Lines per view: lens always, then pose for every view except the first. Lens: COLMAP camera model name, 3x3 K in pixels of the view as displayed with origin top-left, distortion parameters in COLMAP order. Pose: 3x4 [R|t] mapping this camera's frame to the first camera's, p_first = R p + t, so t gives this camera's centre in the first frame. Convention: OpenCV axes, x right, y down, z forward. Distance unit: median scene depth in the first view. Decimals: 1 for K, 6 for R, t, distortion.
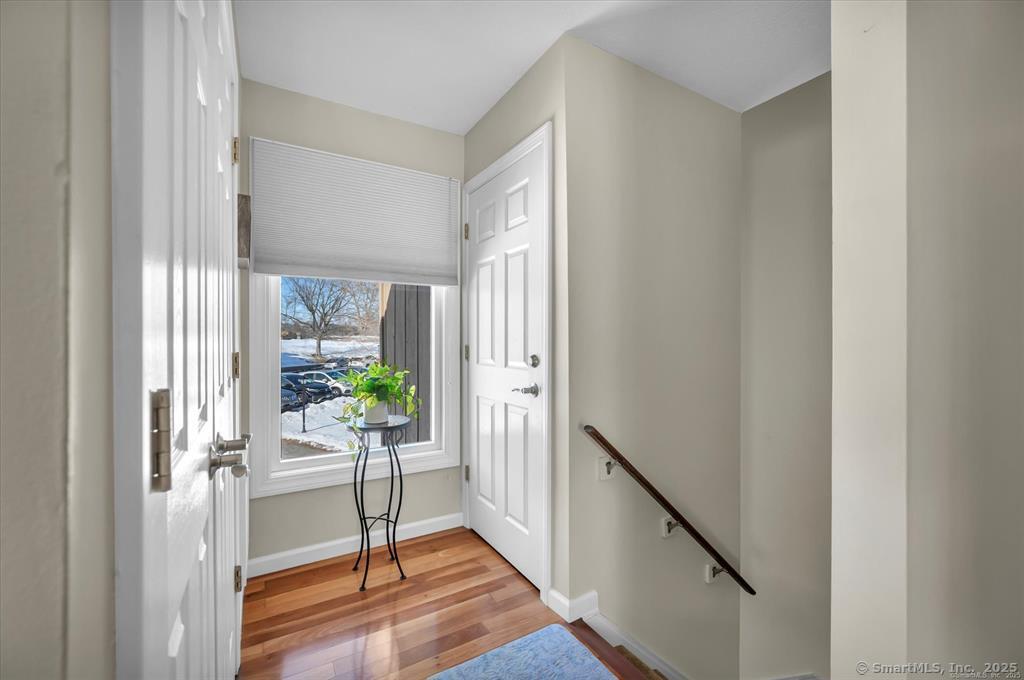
lens RADIAL K [[411.5, 0, 487.7], [0, 411.5, 335.7], [0, 0, 1]] dist [-0.001527, 0.000234]
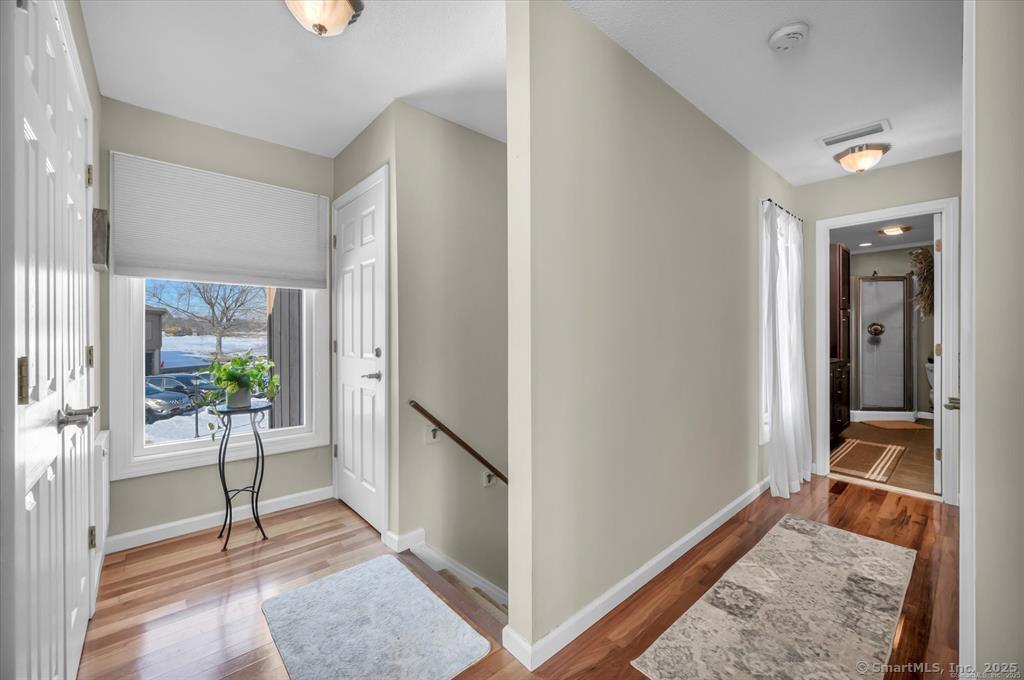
lens RADIAL K [[411.5, 0, 507.8], [0, 411.5, 333.3], [0, 0, 1]] dist [-0.001527, 0.000234]
pose [[0.976260, 0.001521, 0.216596, 0.219093], [-0.001989, 0.999996, 0.001946, -0.000235], [-0.216592, -0.002331, 0.976259, -0.297160]]
